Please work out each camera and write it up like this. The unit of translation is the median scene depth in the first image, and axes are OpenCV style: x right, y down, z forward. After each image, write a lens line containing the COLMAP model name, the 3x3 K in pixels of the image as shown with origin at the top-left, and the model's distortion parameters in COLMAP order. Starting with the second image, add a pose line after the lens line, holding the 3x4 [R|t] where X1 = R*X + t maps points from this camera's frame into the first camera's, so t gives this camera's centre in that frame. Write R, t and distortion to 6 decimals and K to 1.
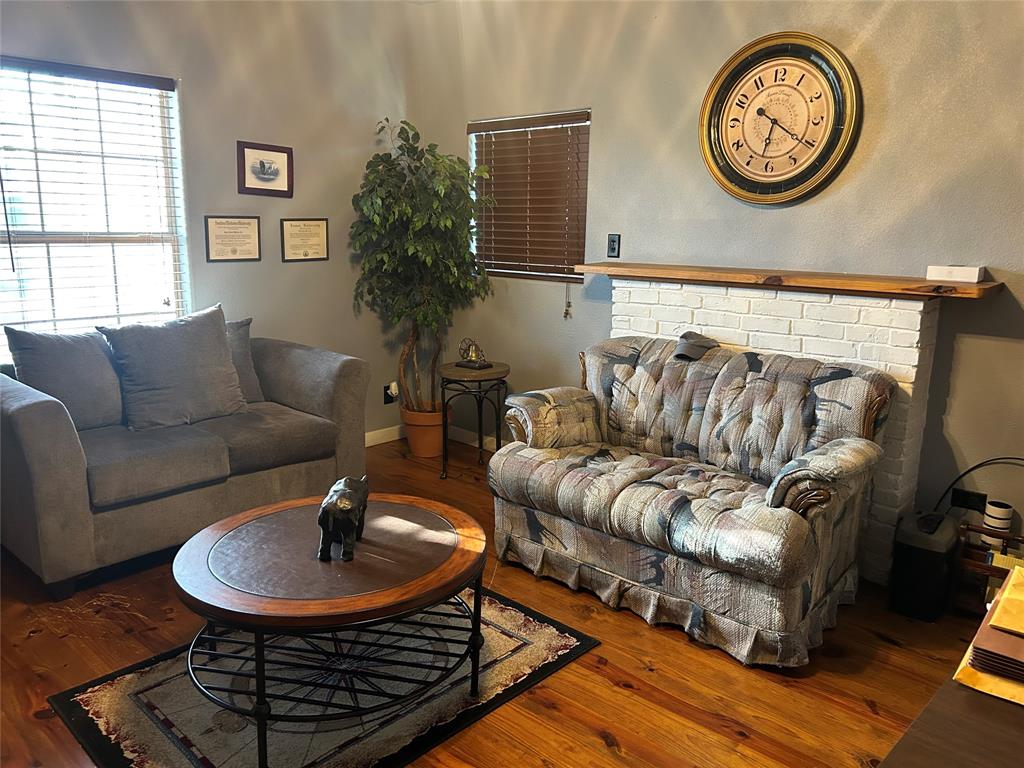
lens RADIAL K [[772.5, 0, 507.5], [0, 772.5, 383.2], [0, 0, 1]] dist [0.070900, -0.078984]
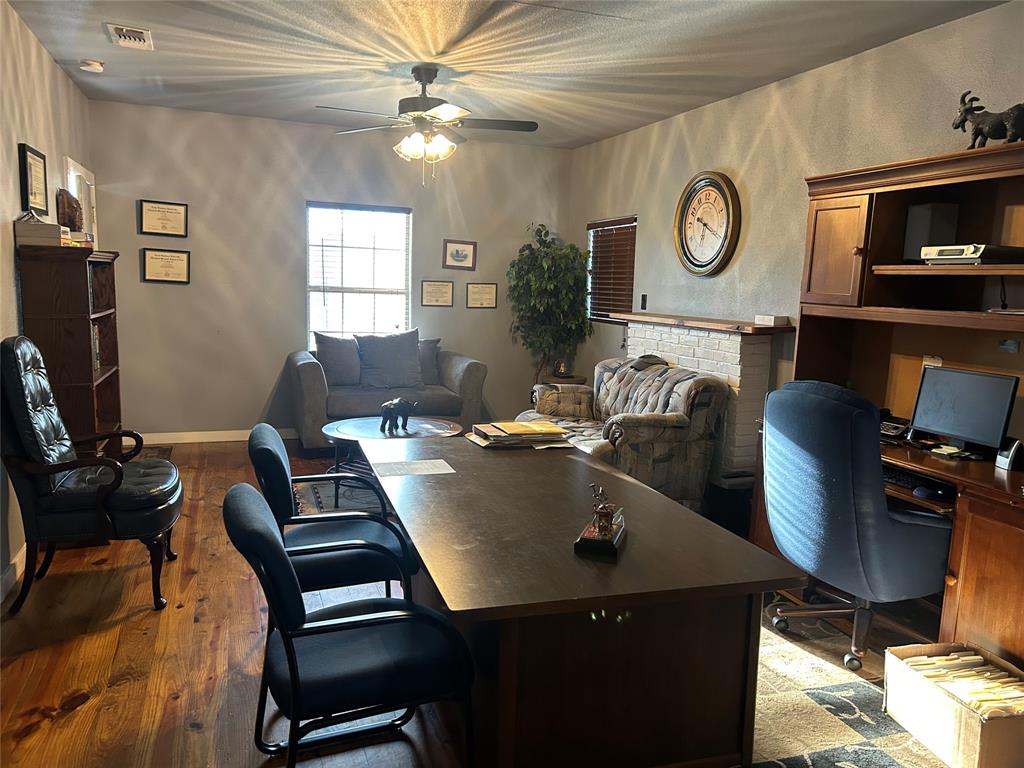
lens RADIAL K [[772.5, 0, 507.5], [0, 772.5, 383.2], [0, 0, 1]] dist [0.070900, -0.078984]
pose [[0.882040, 0.073233, -0.465448, 0.663245], [-0.114319, 0.991593, -0.060622, 0.111255], [0.457096, 0.106681, 0.882996, -0.481493]]
